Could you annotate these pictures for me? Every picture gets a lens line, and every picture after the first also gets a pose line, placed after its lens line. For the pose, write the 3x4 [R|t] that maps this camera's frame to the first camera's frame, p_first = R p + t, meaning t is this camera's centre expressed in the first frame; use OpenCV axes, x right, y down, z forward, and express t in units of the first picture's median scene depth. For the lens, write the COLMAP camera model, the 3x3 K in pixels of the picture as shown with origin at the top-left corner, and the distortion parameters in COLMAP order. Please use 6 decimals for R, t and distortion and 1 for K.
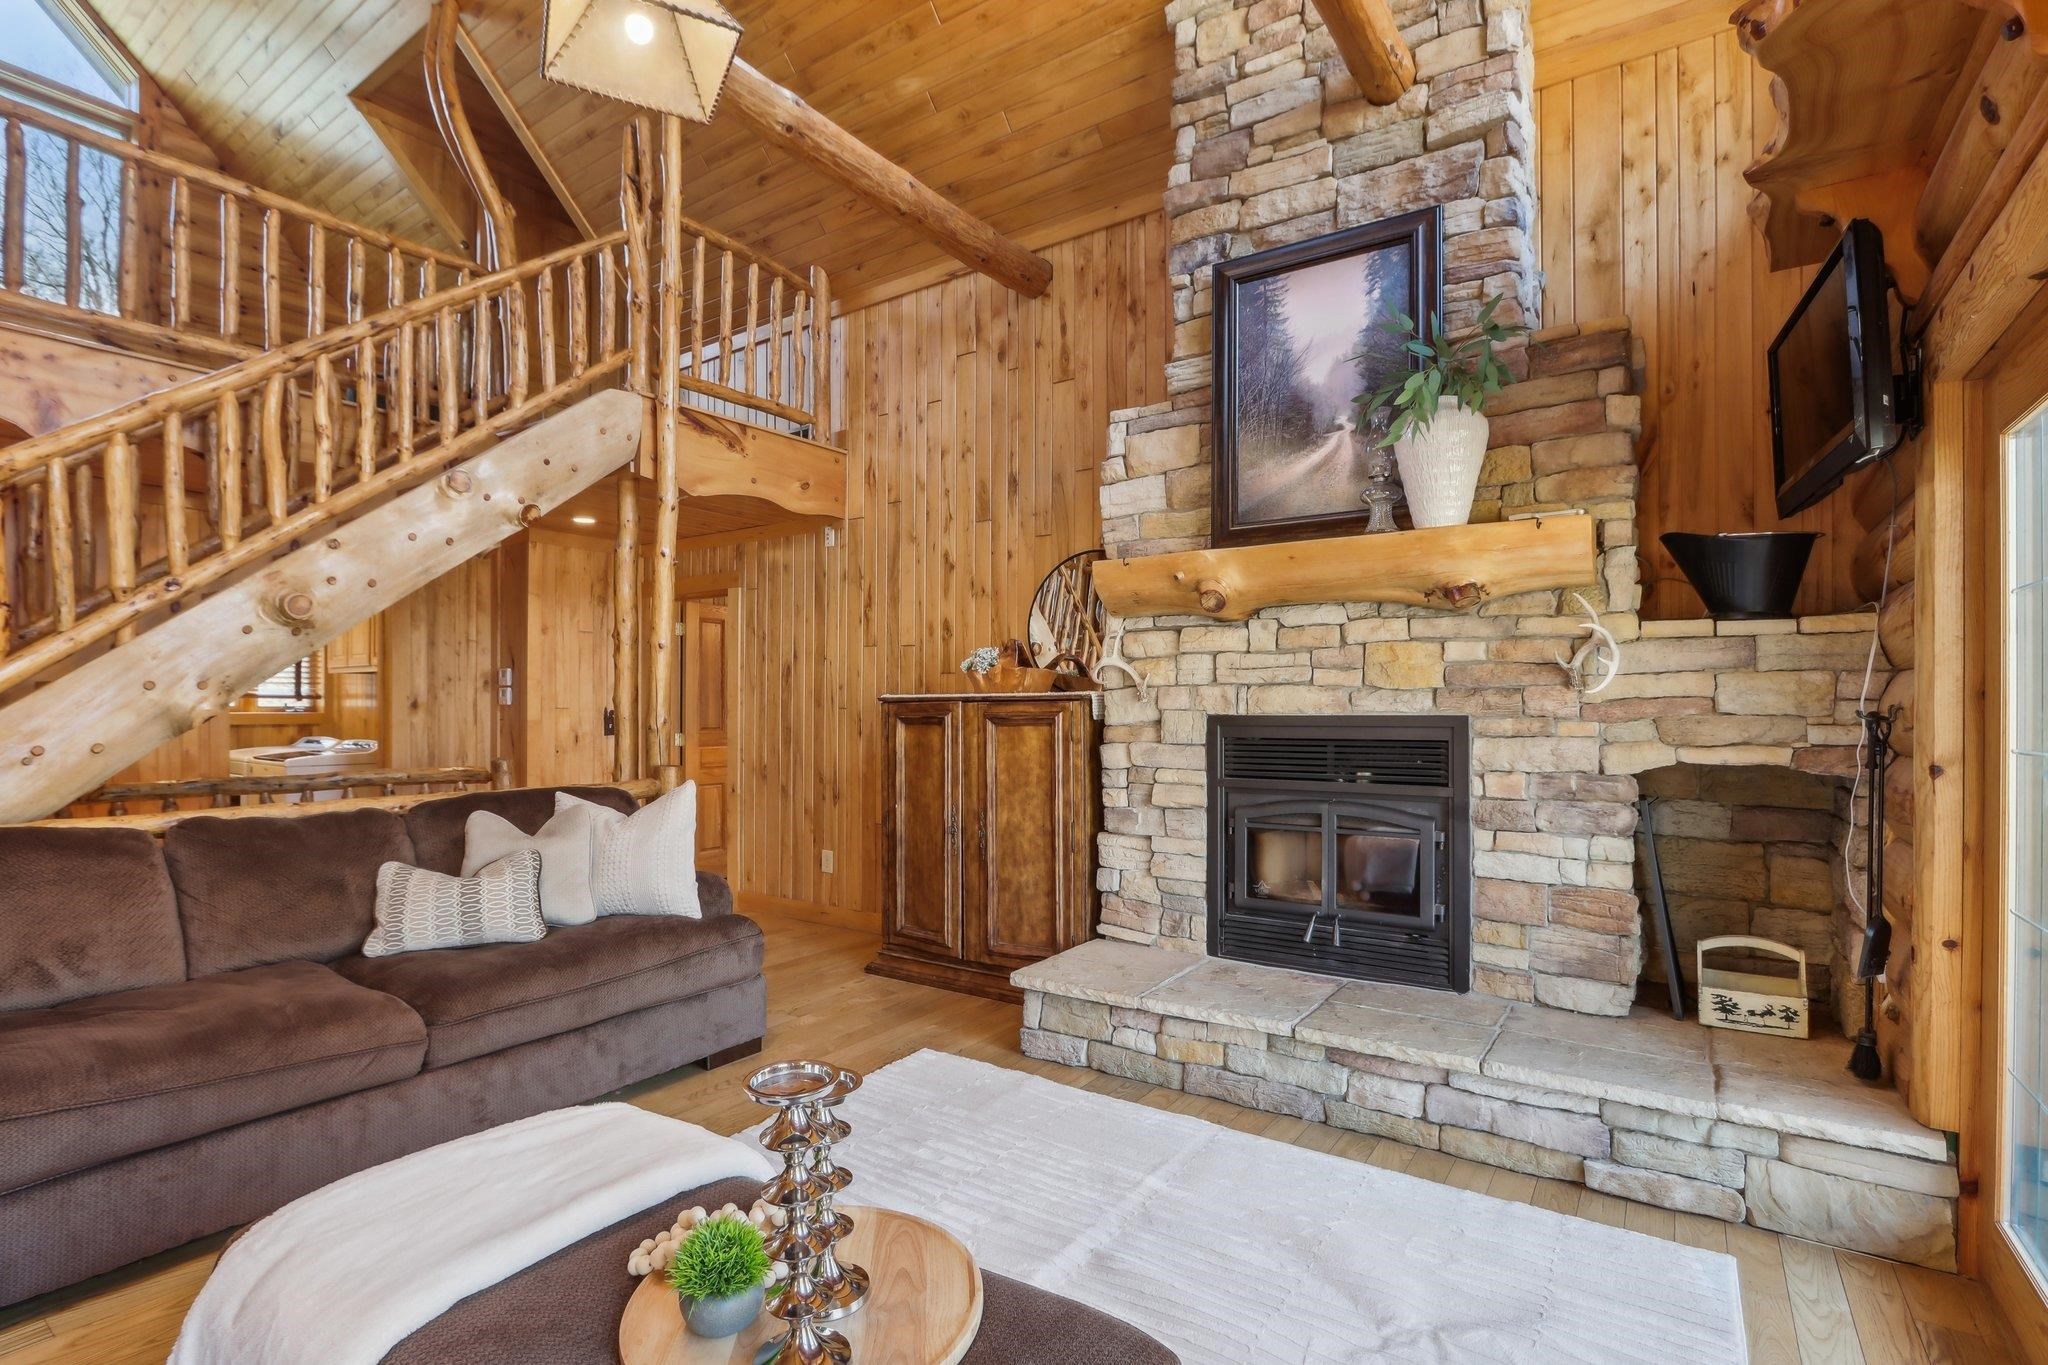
lens RADIAL K [[962.0, 0, 977.2], [0, 962.0, 708.2], [0, 0, 1]] dist [-0.025313, 0.003389]
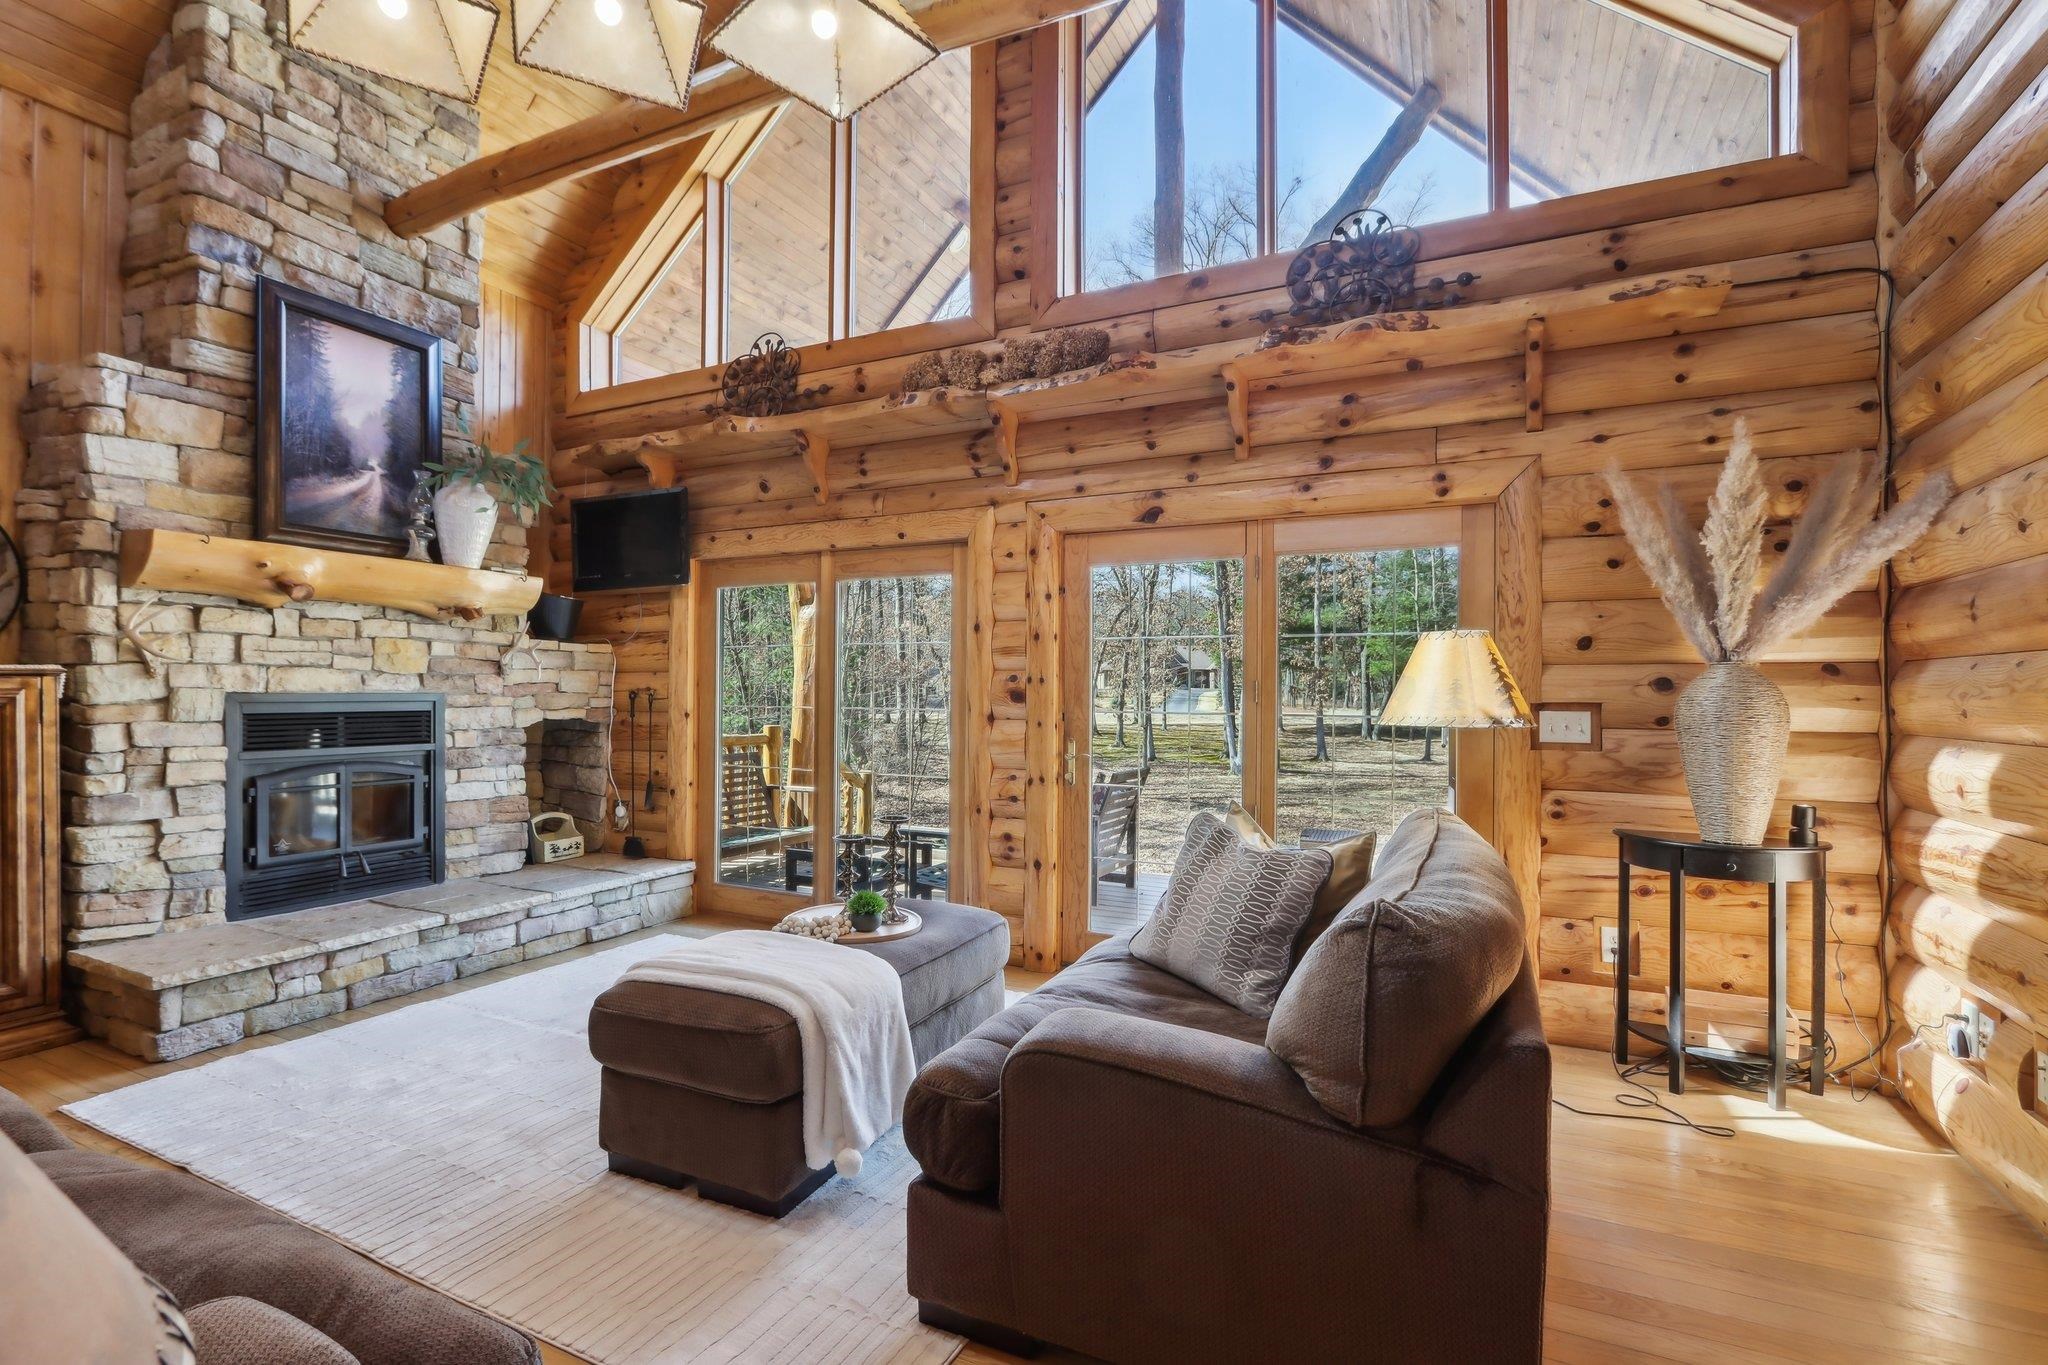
lens RADIAL K [[962.0, 0, 1008.9], [0, 962.0, 688.5], [0, 0, 1]] dist [-0.025313, 0.003389]
pose [[-0.164464, 0.005495, 0.986368, -1.016443], [-0.005446, 0.999964, -0.006479, 0.005102], [-0.986368, -0.006437, -0.164429, 0.363830]]
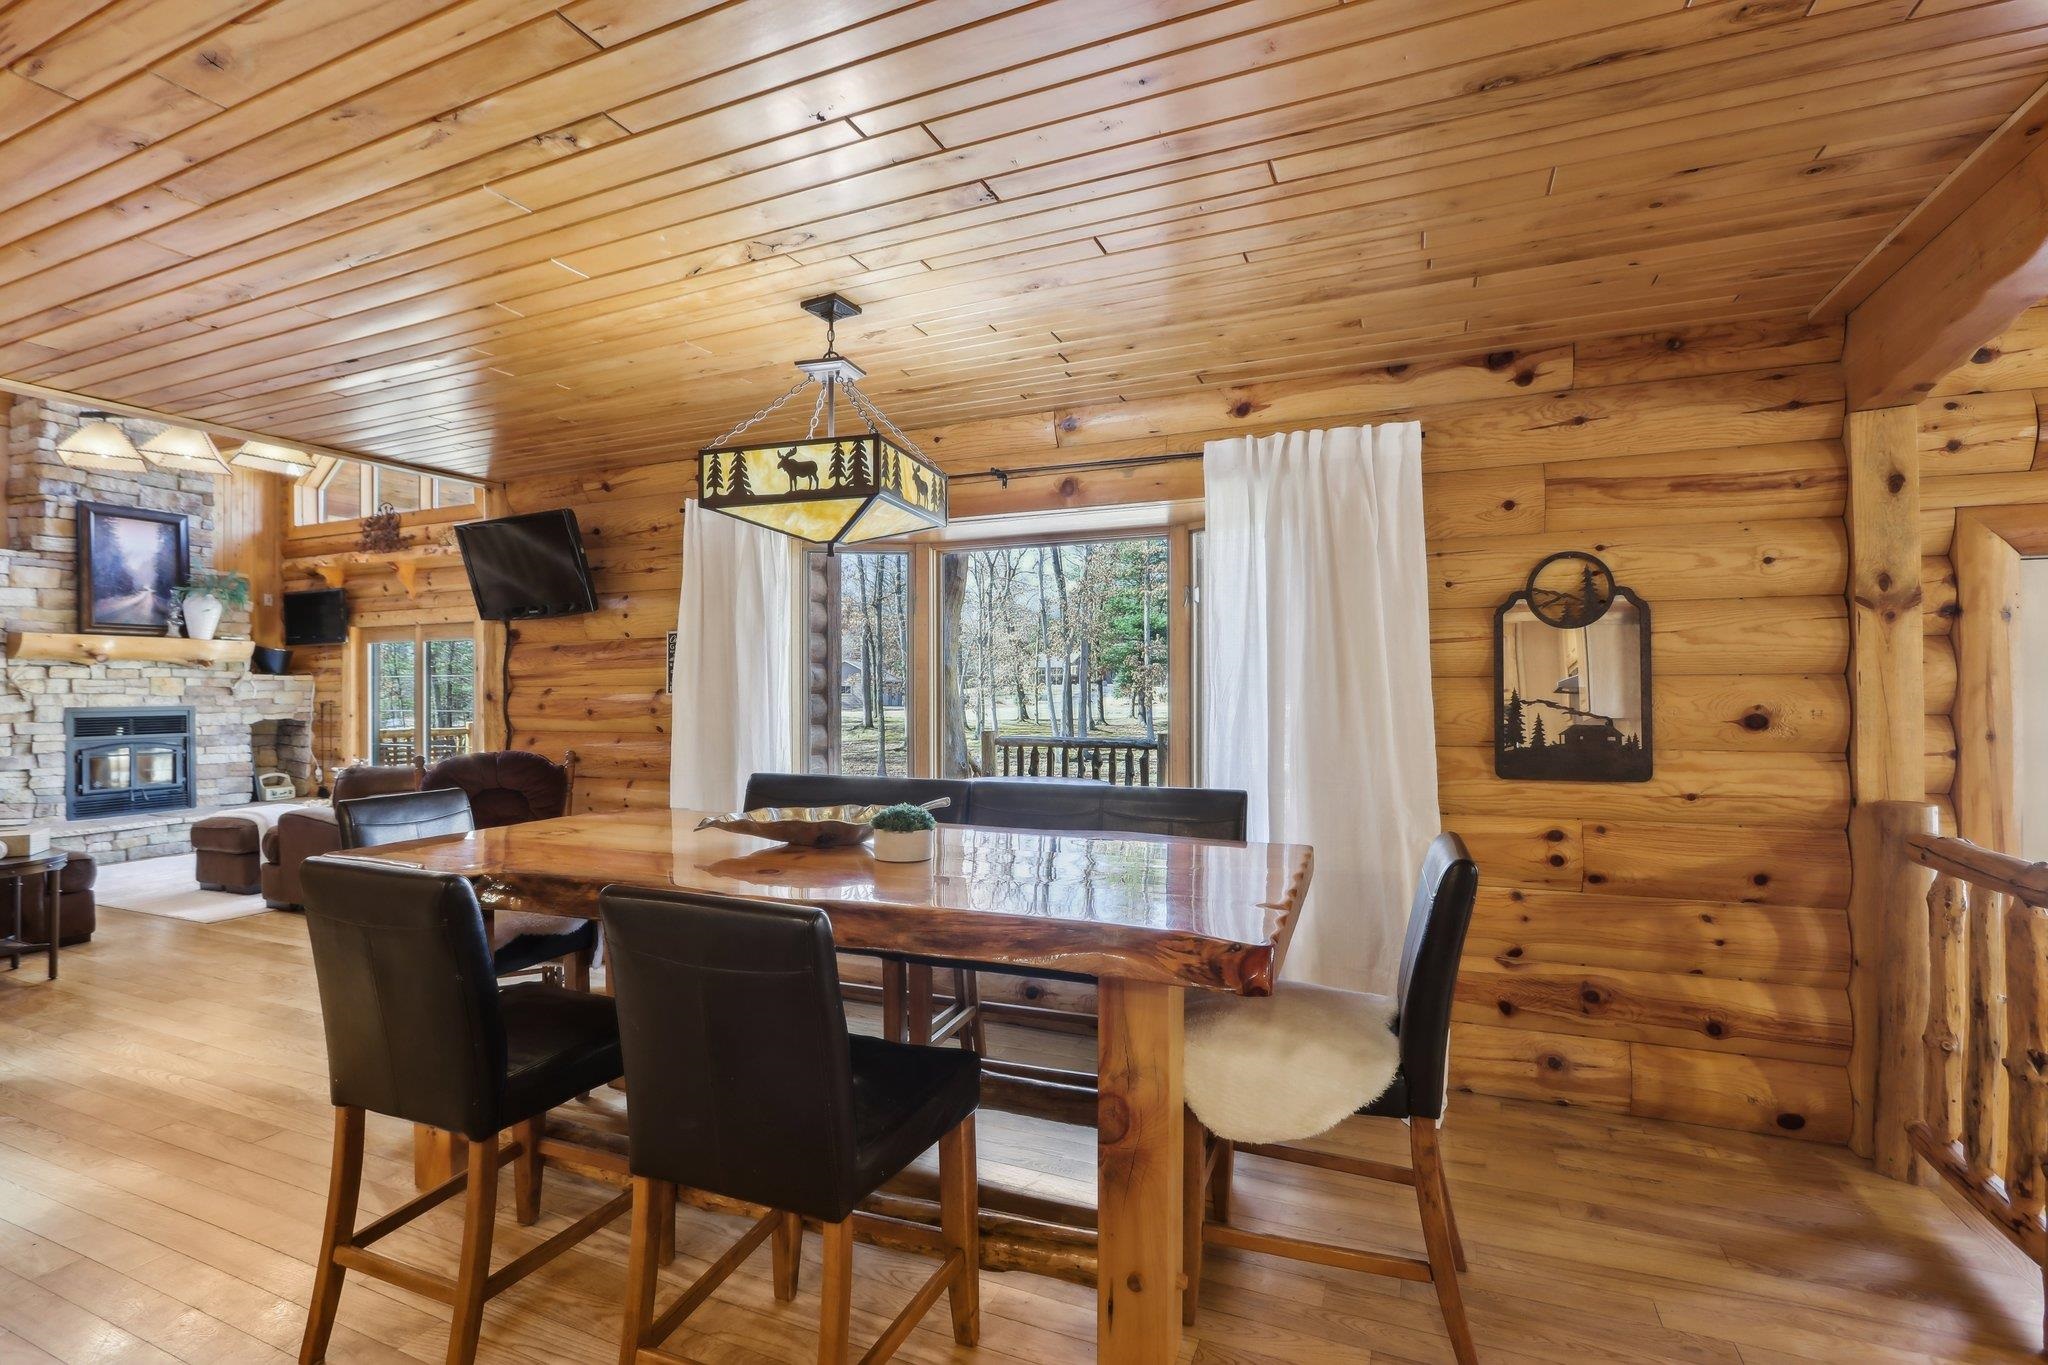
lens RADIAL K [[962.0, 0, 1024.1], [0, 962.0, 688.5], [0, 0, 1]] dist [-0.025313, 0.003389]
pose [[-0.220493, 0.003289, 0.975383, -2.493552], [0.005236, 0.999984, -0.002188, -0.021929], [-0.975375, 0.004625, -0.220507, -0.674444]]
